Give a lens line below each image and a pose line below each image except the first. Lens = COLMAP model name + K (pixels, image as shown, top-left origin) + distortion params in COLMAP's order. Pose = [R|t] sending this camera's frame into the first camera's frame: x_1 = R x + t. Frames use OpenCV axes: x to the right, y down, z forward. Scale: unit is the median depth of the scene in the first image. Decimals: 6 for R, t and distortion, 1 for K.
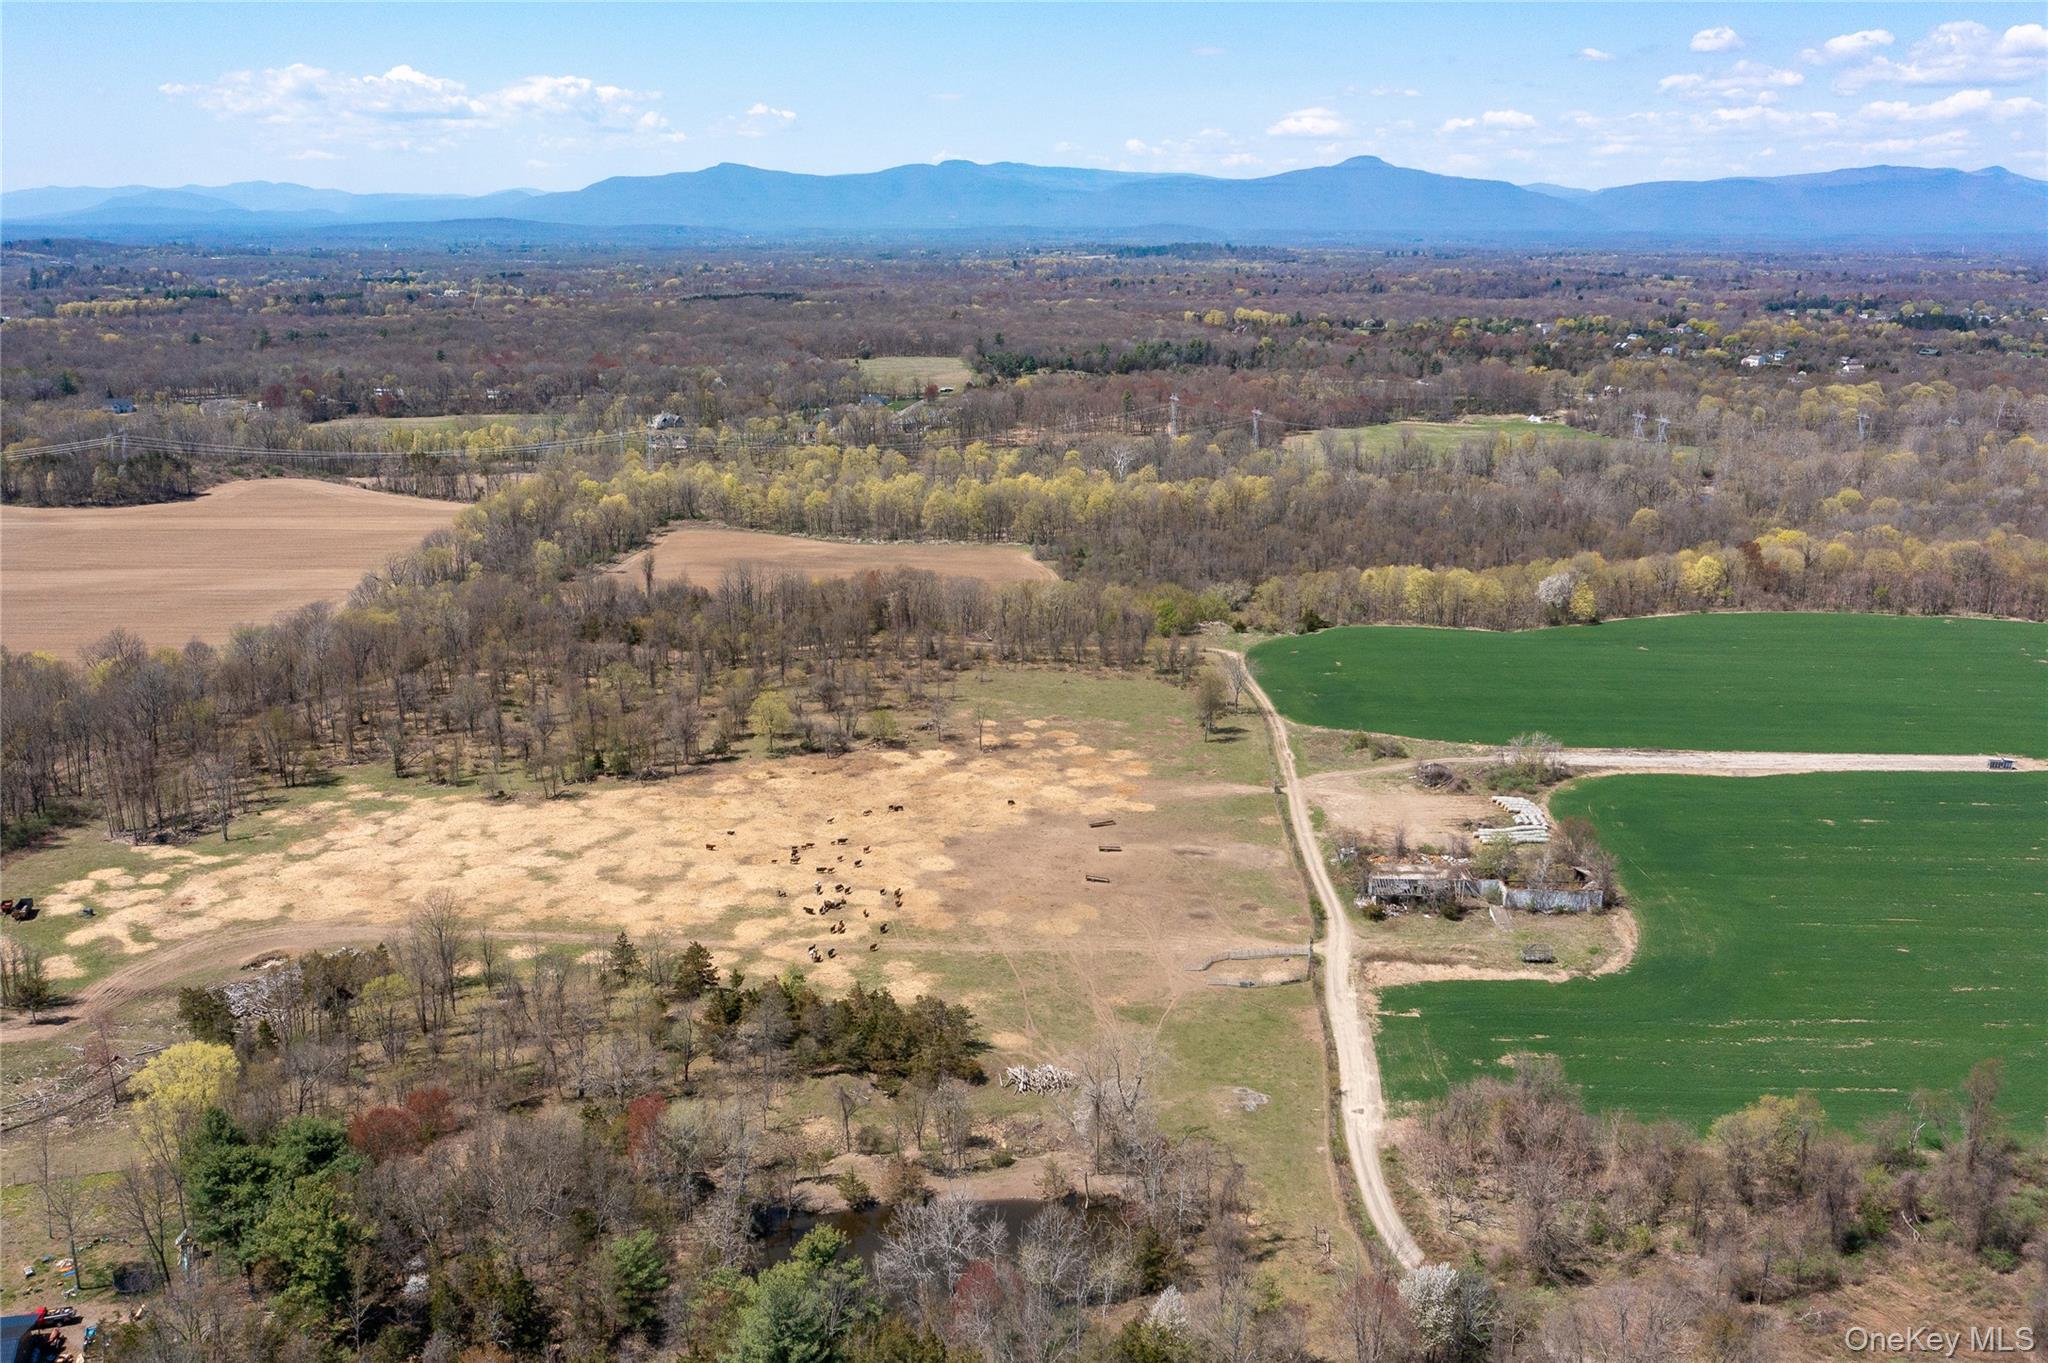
lens RADIAL K [[1634.5, 0, 1024.0], [0, 1634.5, 681.5], [0, 0, 1]] dist [-0.005219, -0.002251]
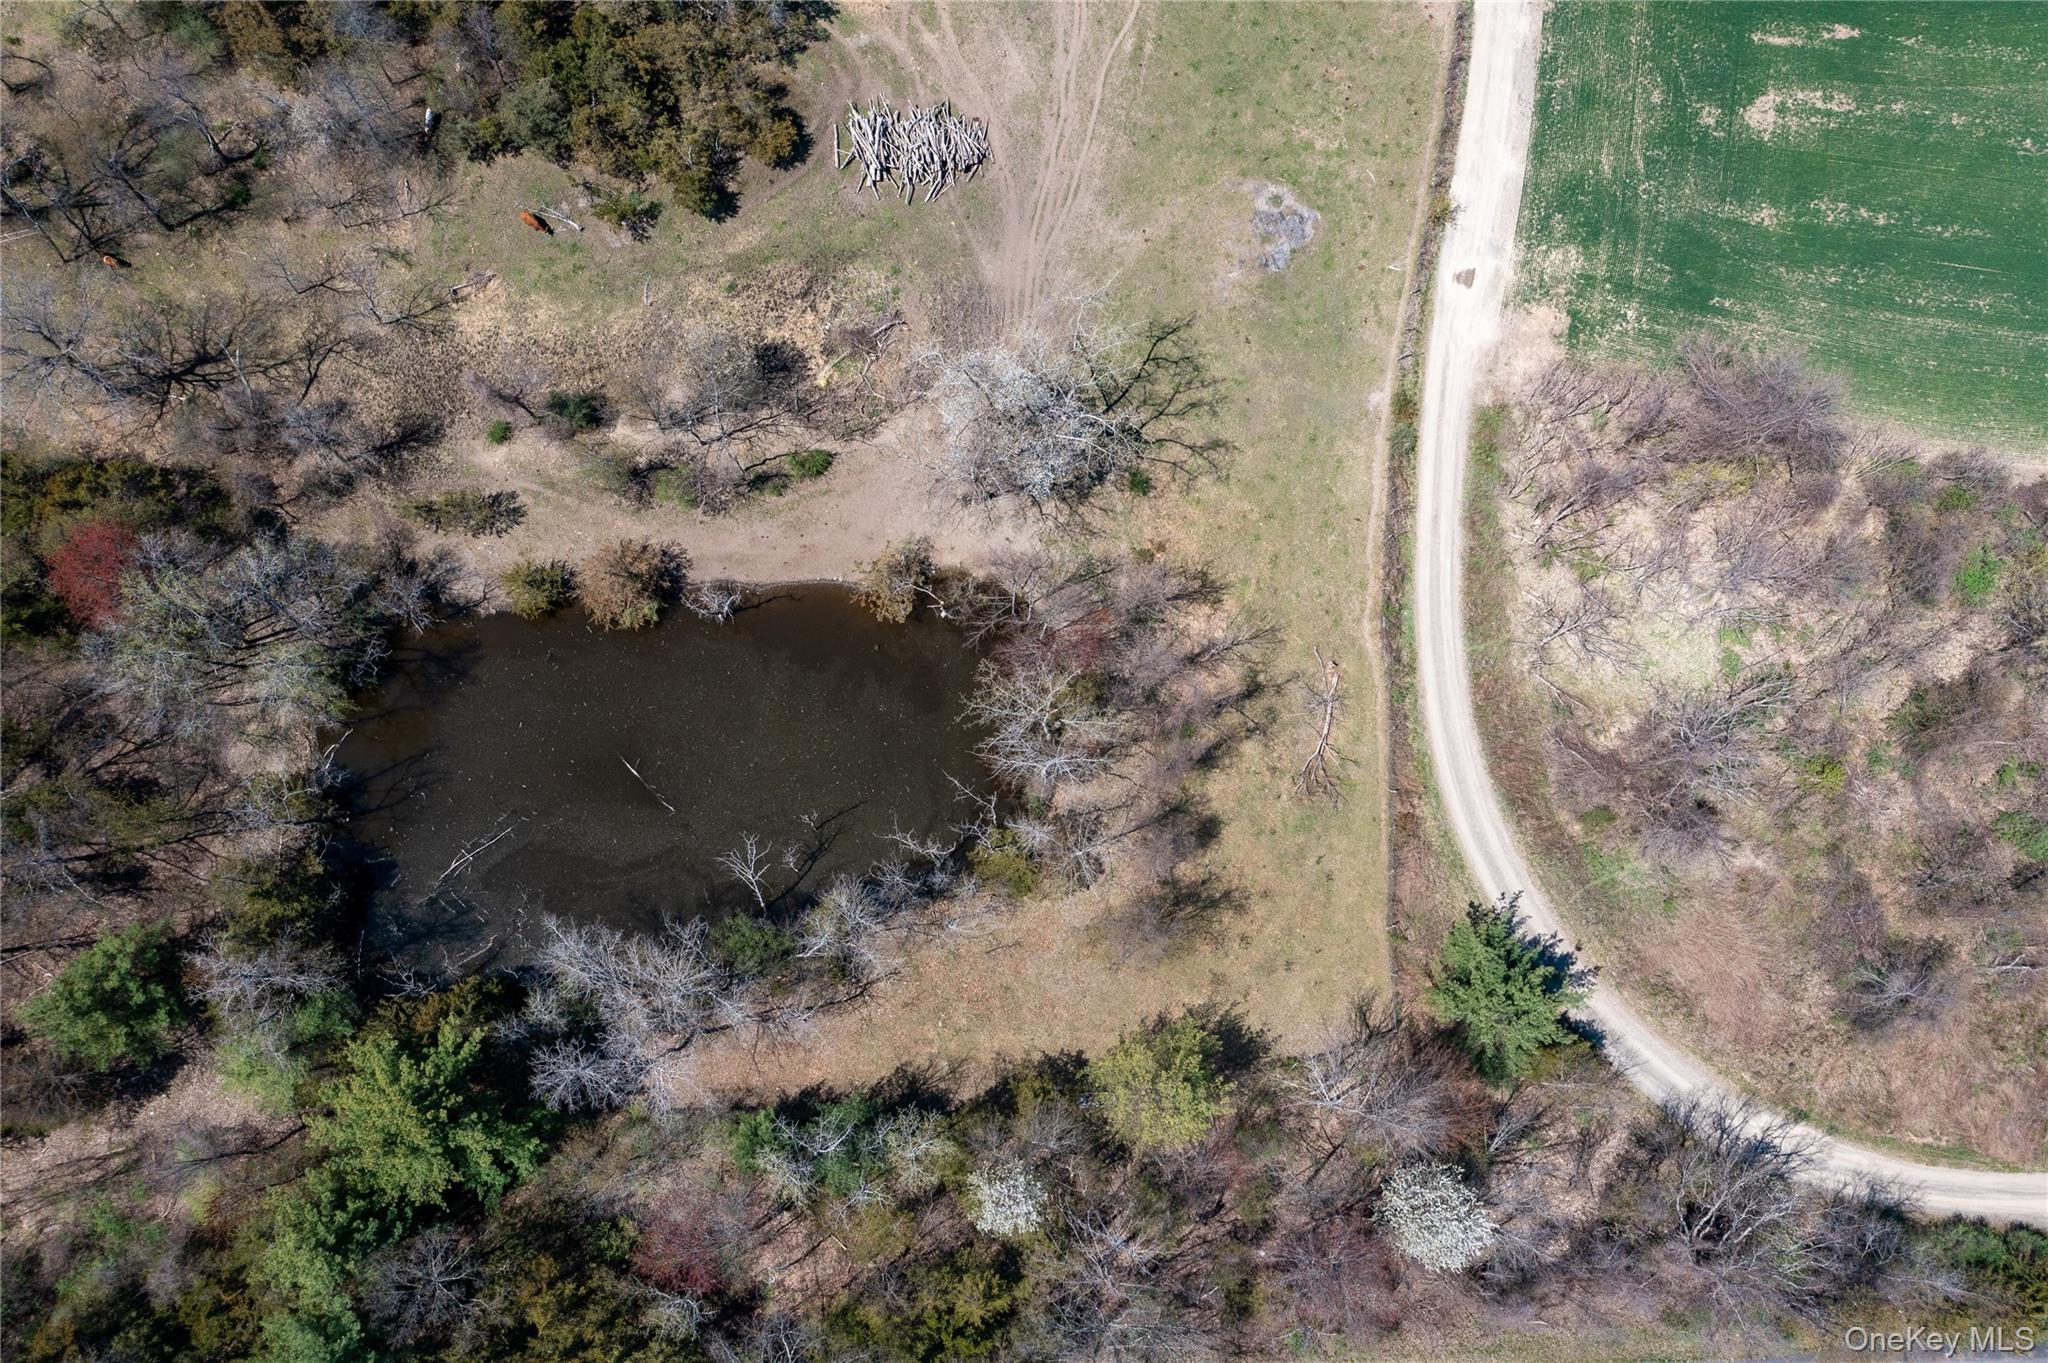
lens RADIAL K [[1634.5, 0, 1024.0], [0, 1634.5, 681.5], [0, 0, 1]] dist [-0.005219, -0.002251]
pose [[0.994978, 0.075915, 0.065241, 0.028314], [-0.092622, 0.451100, 0.887654, -0.178084], [0.037956, -0.889239, 0.455866, 0.667004]]
